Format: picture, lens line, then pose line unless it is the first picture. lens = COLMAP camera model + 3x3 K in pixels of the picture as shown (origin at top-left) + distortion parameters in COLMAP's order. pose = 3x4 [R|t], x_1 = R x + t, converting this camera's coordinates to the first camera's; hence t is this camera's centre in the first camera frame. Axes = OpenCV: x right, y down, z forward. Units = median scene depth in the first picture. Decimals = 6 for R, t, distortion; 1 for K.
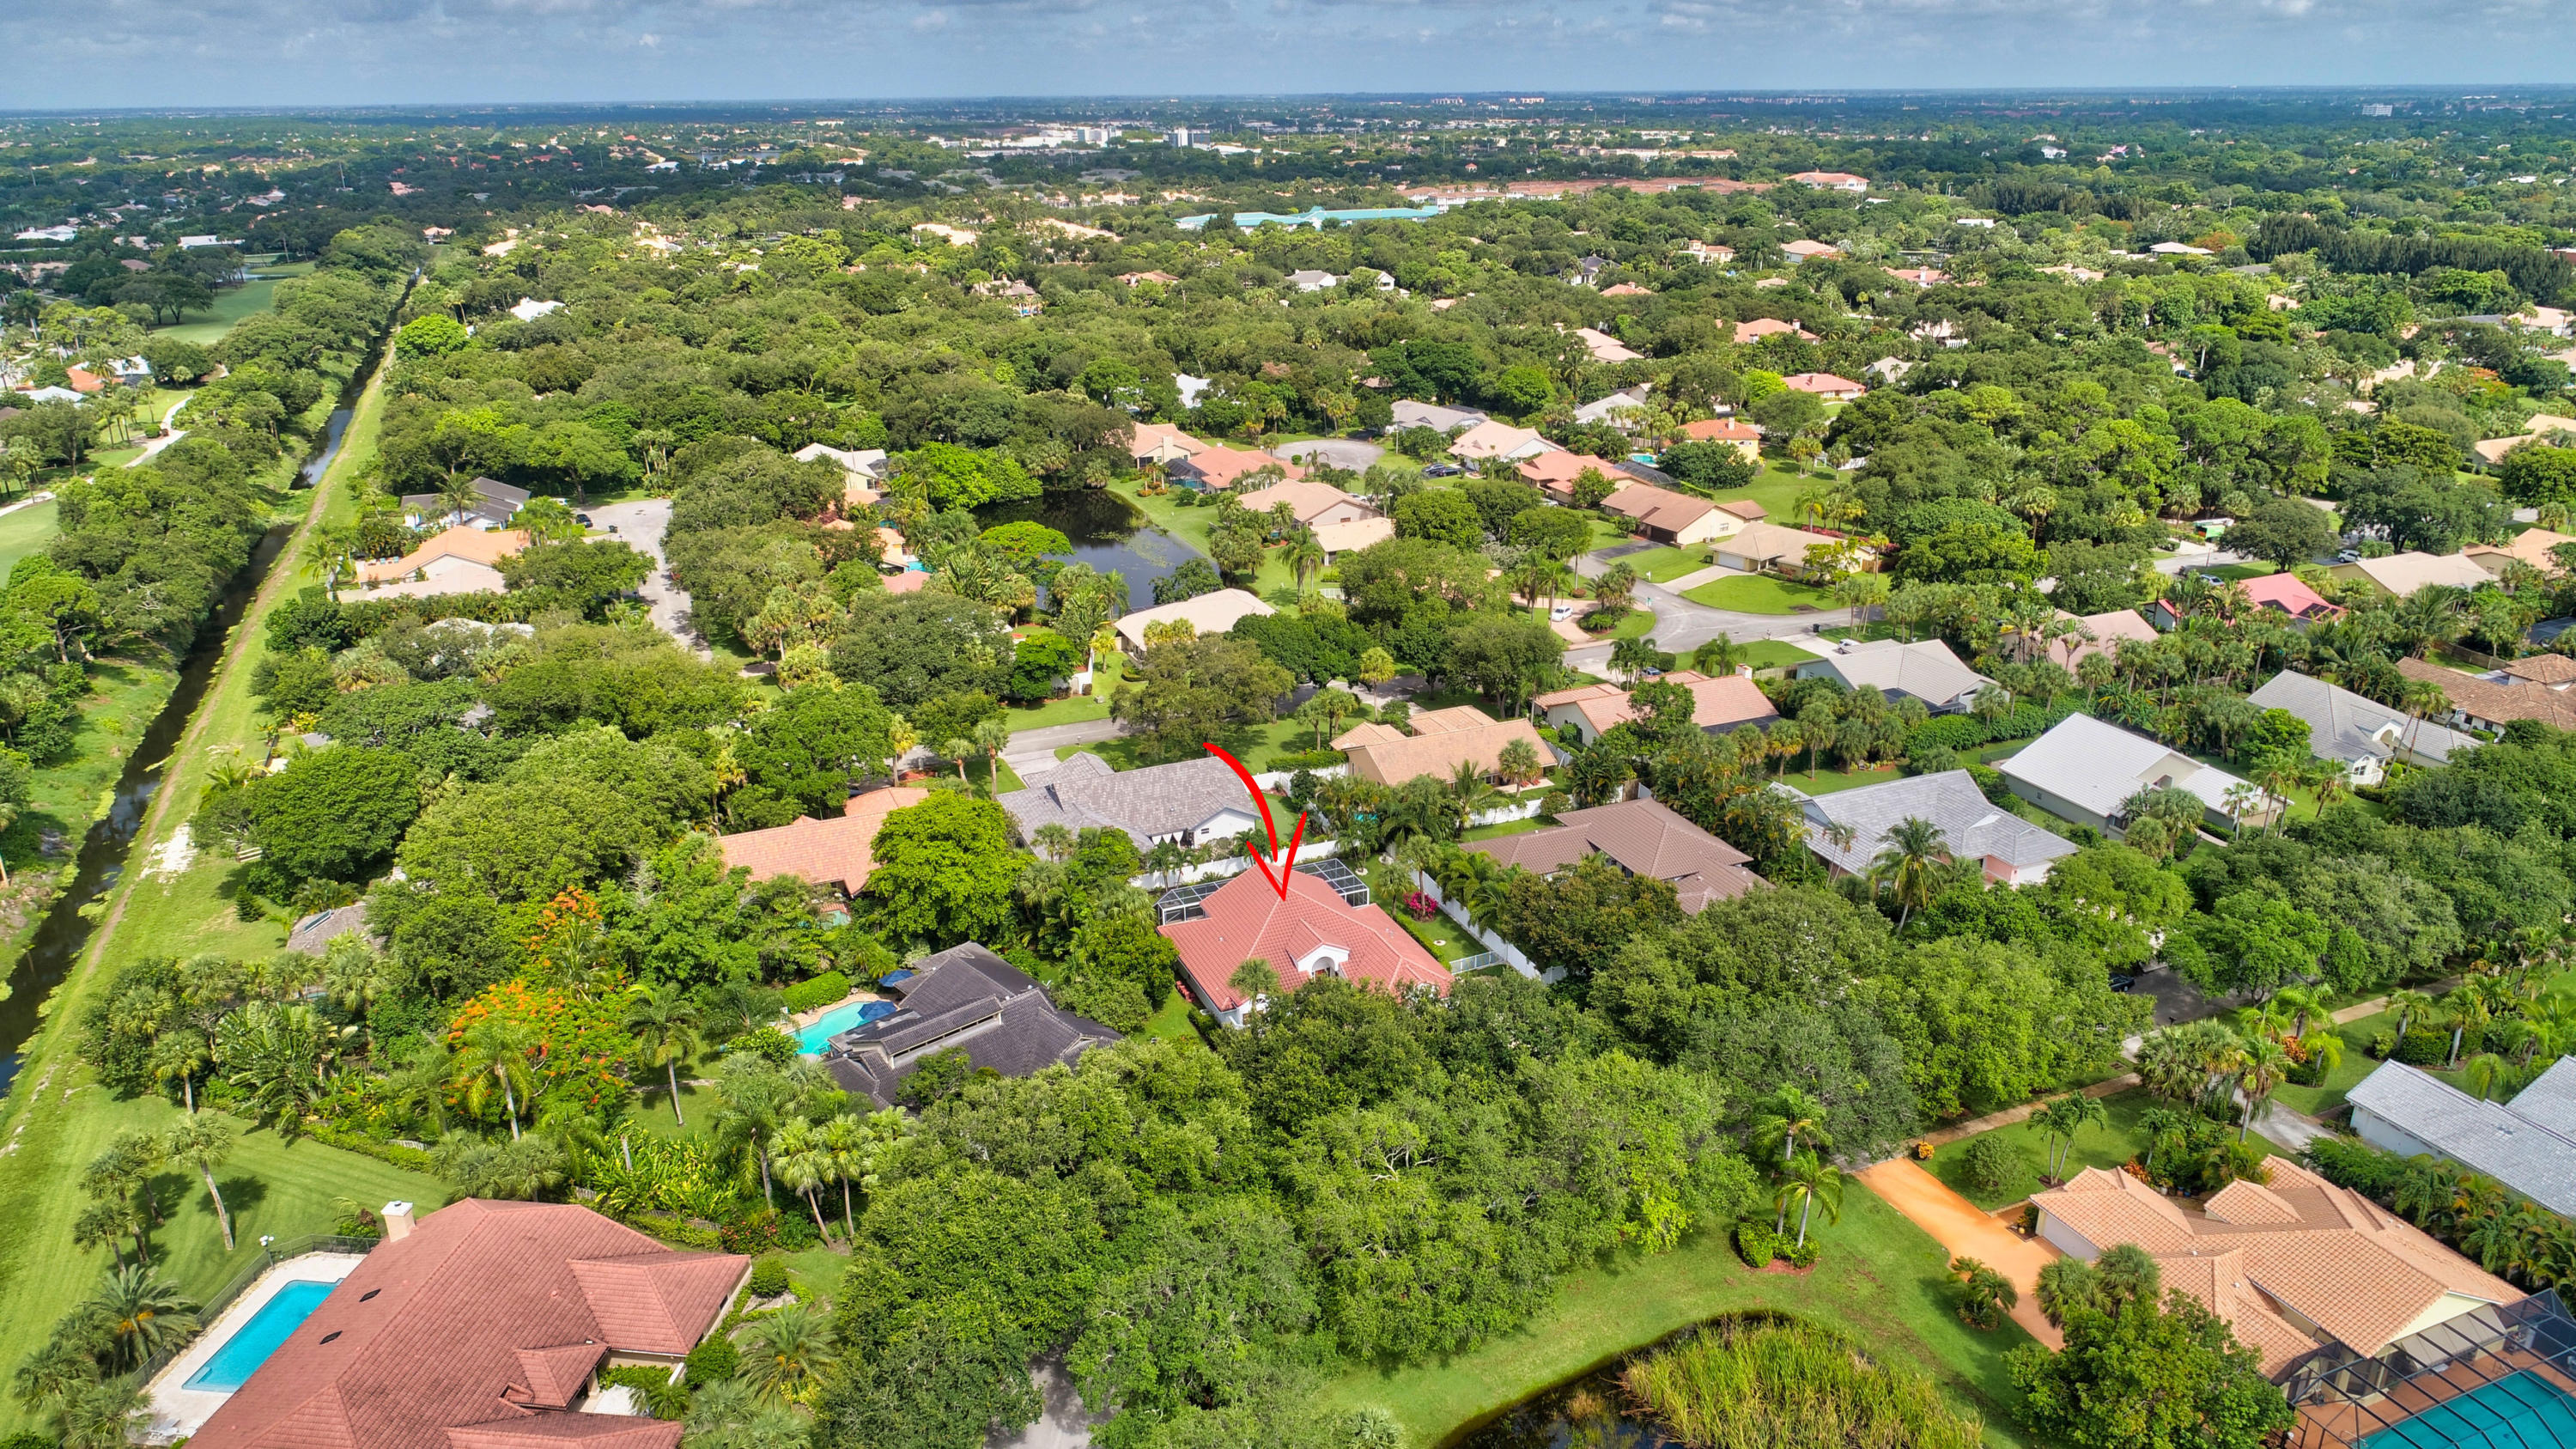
lens RADIAL K [[1733.2, 0, 1287.3], [0, 1733.2, 732.7], [0, 0, 1]] dist [-0.002124, -0.002073]
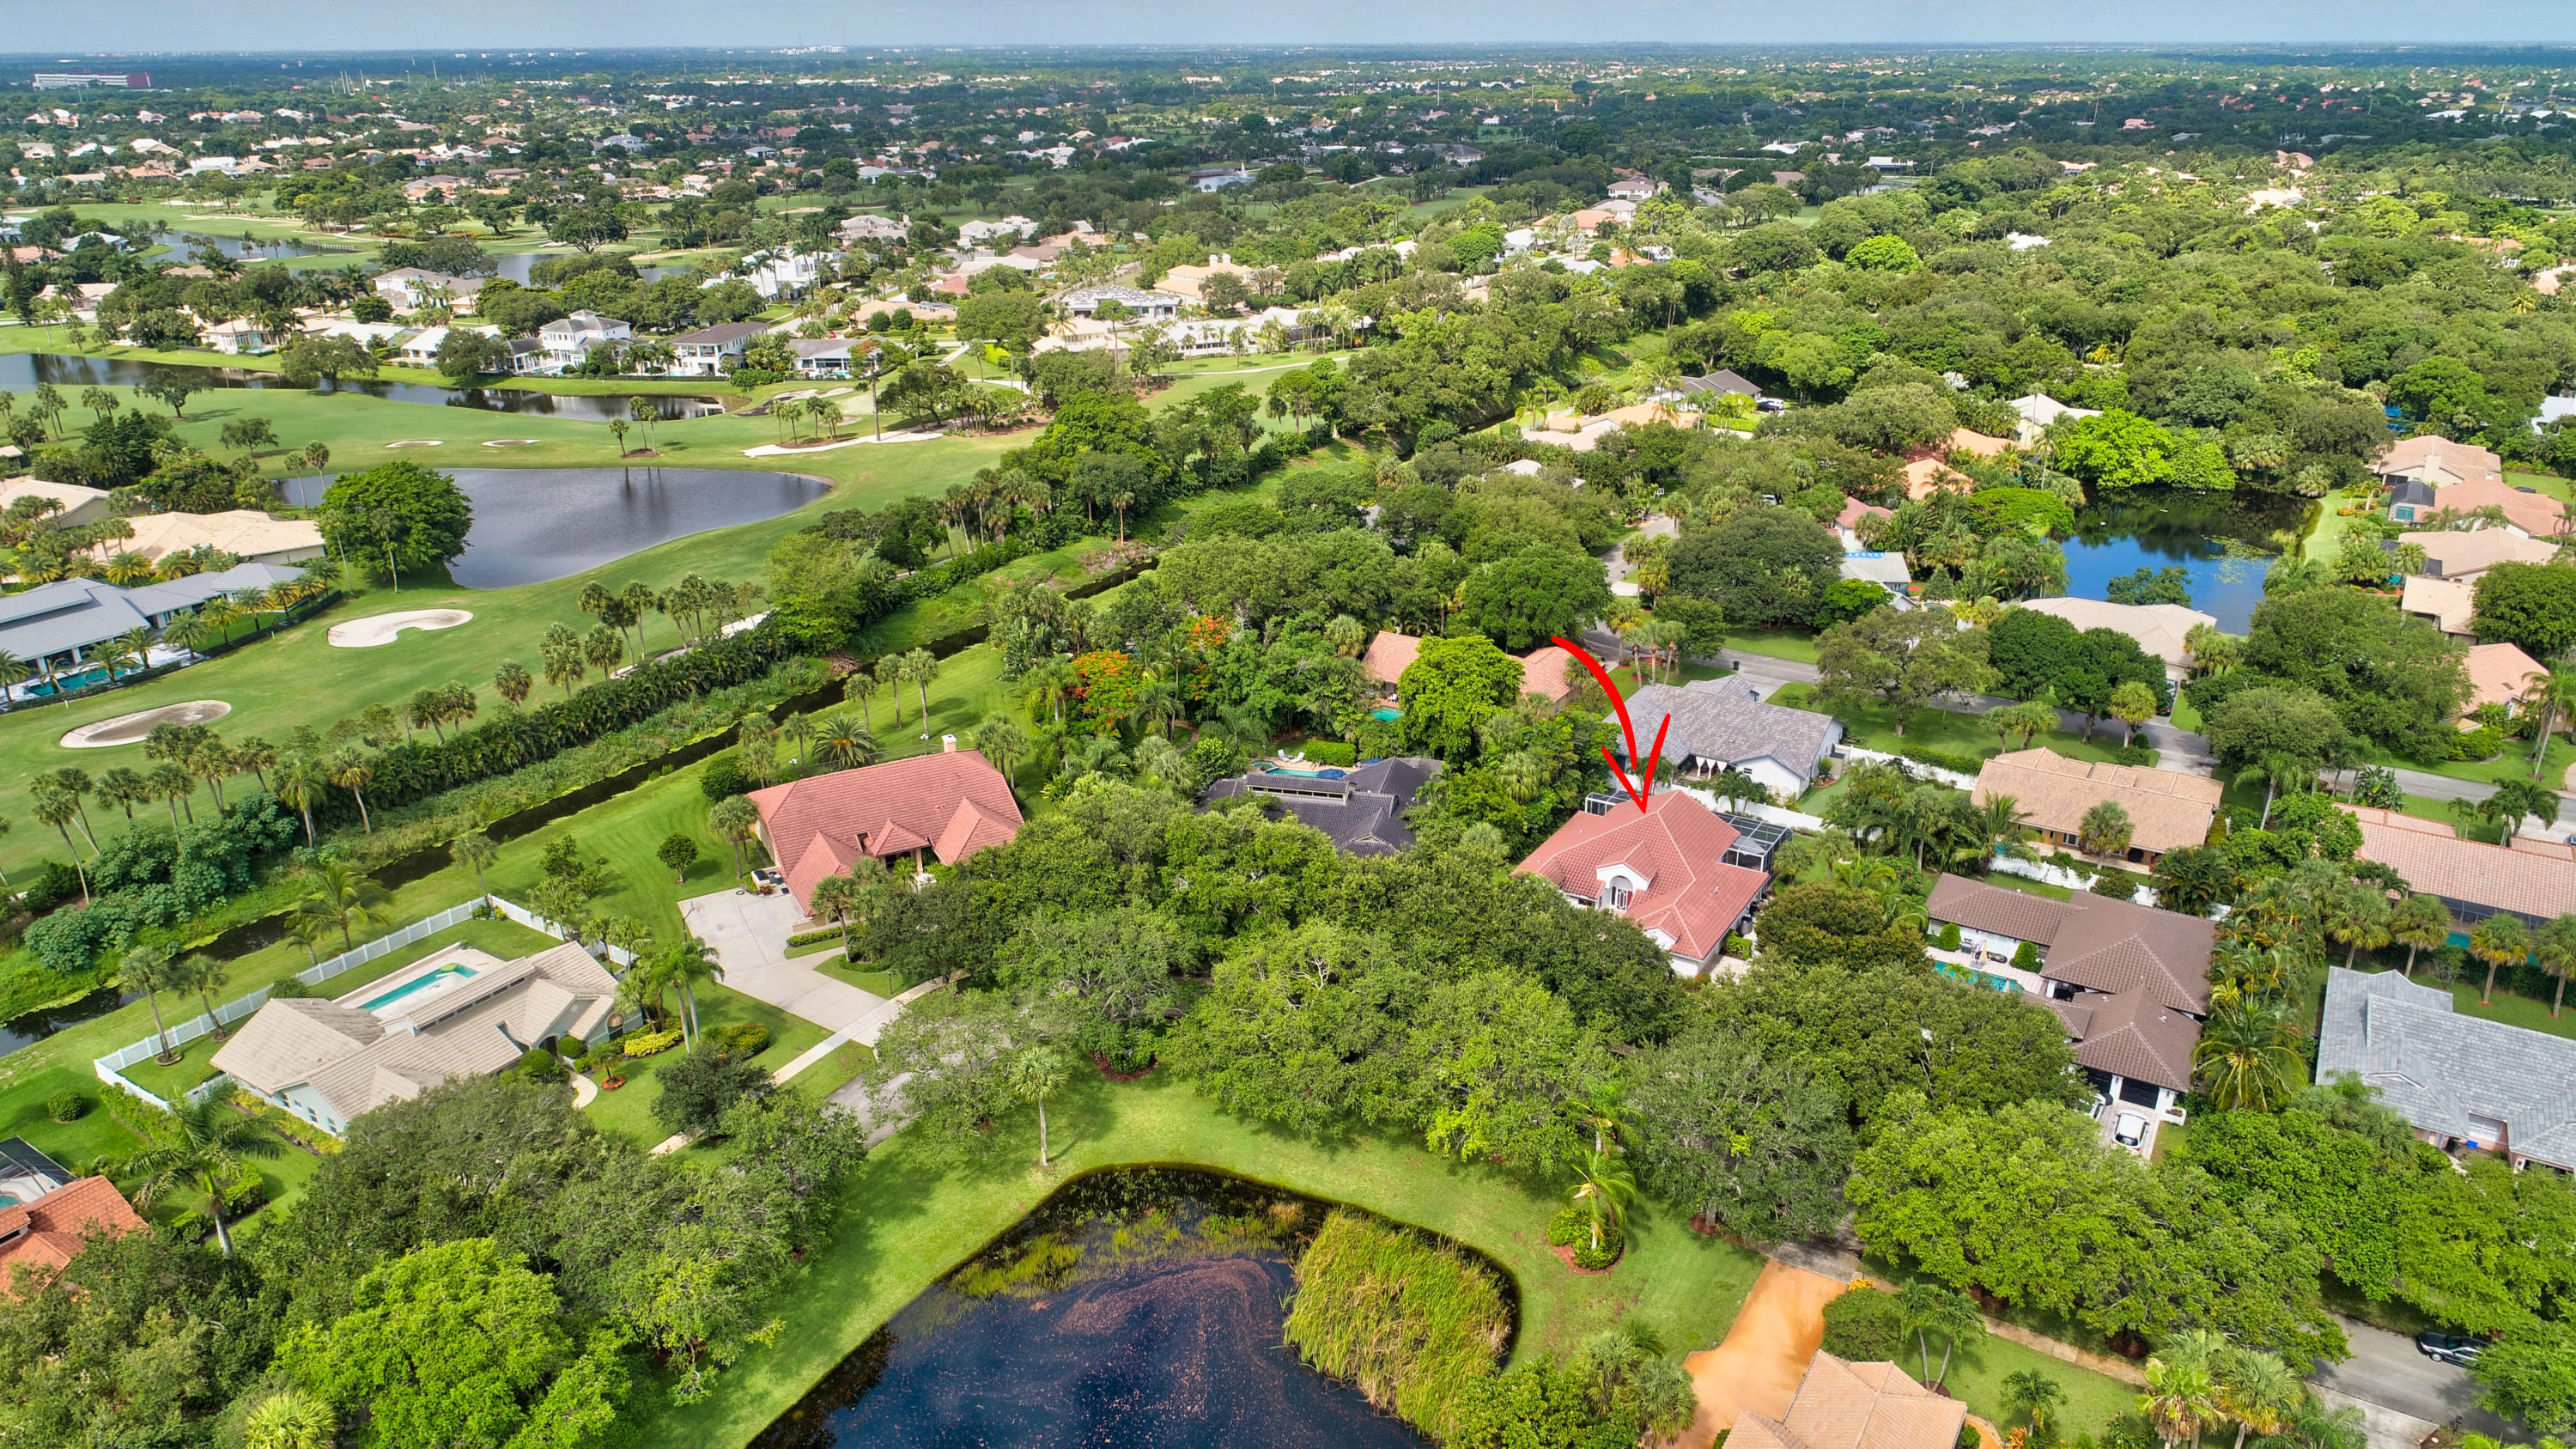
lens RADIAL K [[1733.2, 0, 1283.4], [0, 1733.2, 722.0], [0, 0, 1]] dist [-0.002124, -0.002073]
pose [[0.570534, 0.309033, -0.760914, 0.414039], [-0.288616, 0.942853, 0.166520, -0.044876], [0.768890, 0.124606, 0.627122, 0.111311]]
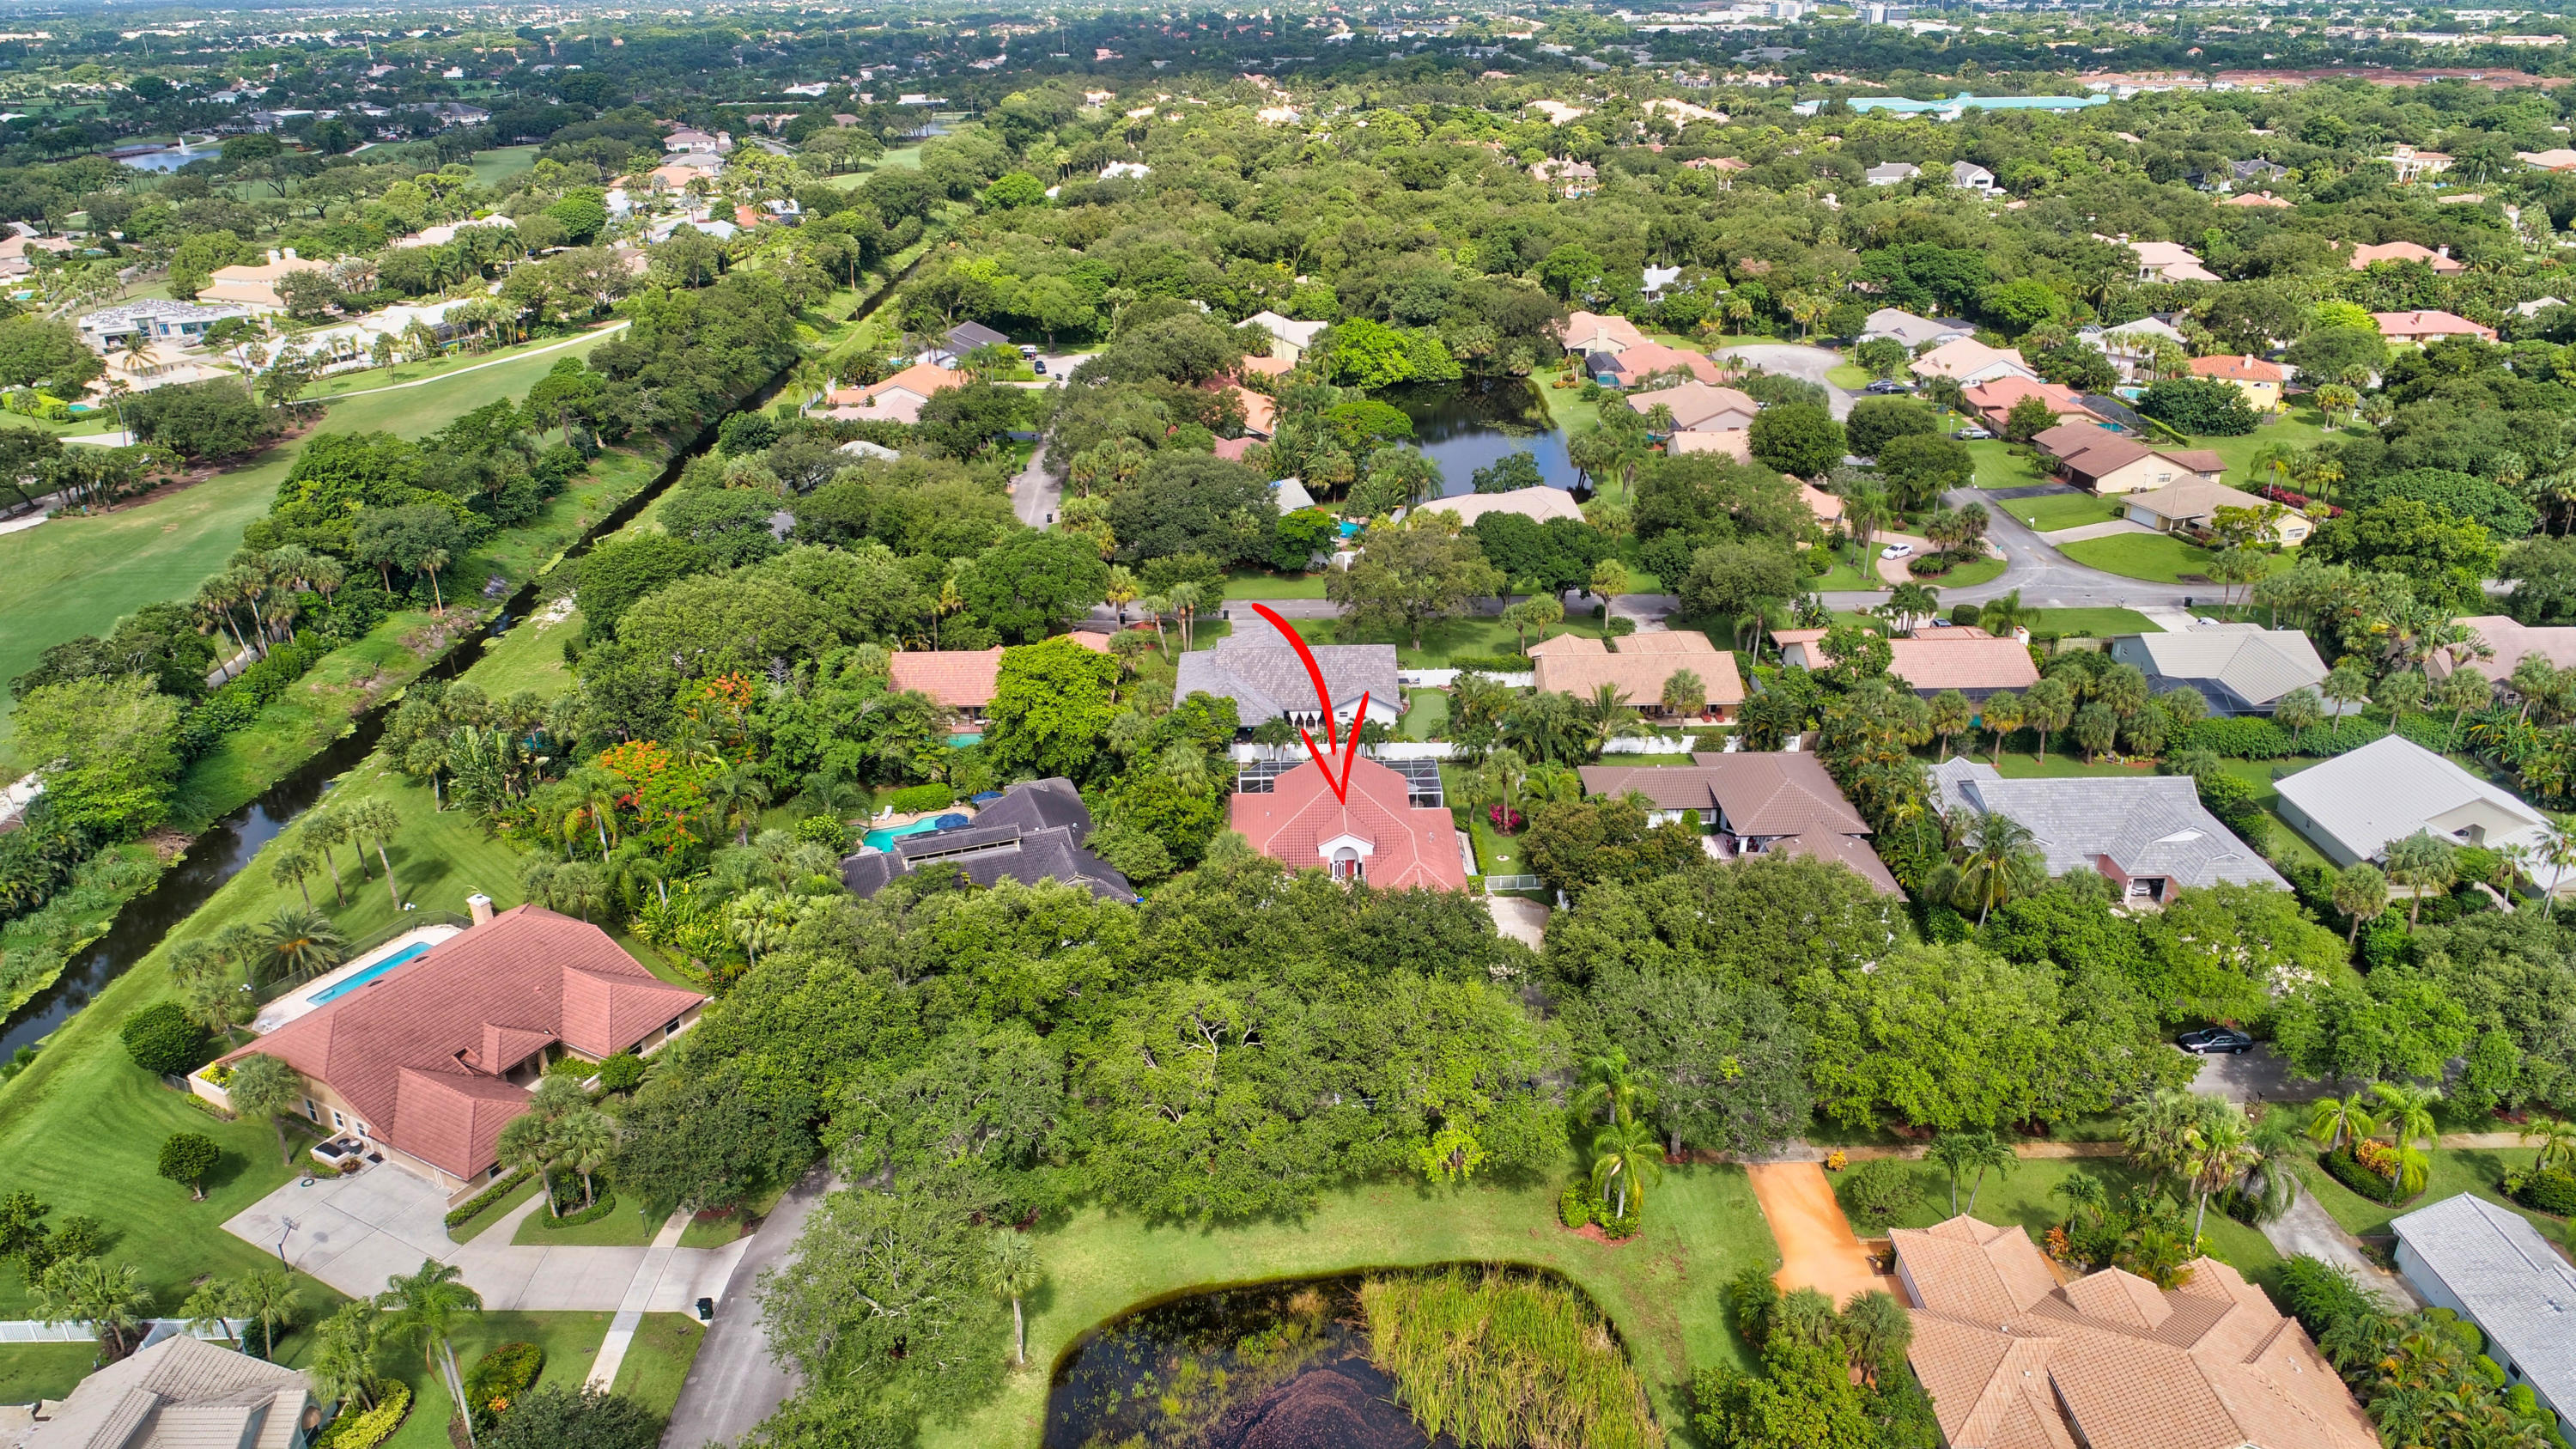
lens RADIAL K [[1733.2, 0, 1286.3], [0, 1733.2, 723.4], [0, 0, 1]] dist [-0.002124, -0.002073]
pose [[0.924380, 0.151784, -0.349977, 0.206229], [-0.130706, 0.987921, 0.083231, -0.013652], [0.358383, -0.031193, 0.933054, 0.026152]]
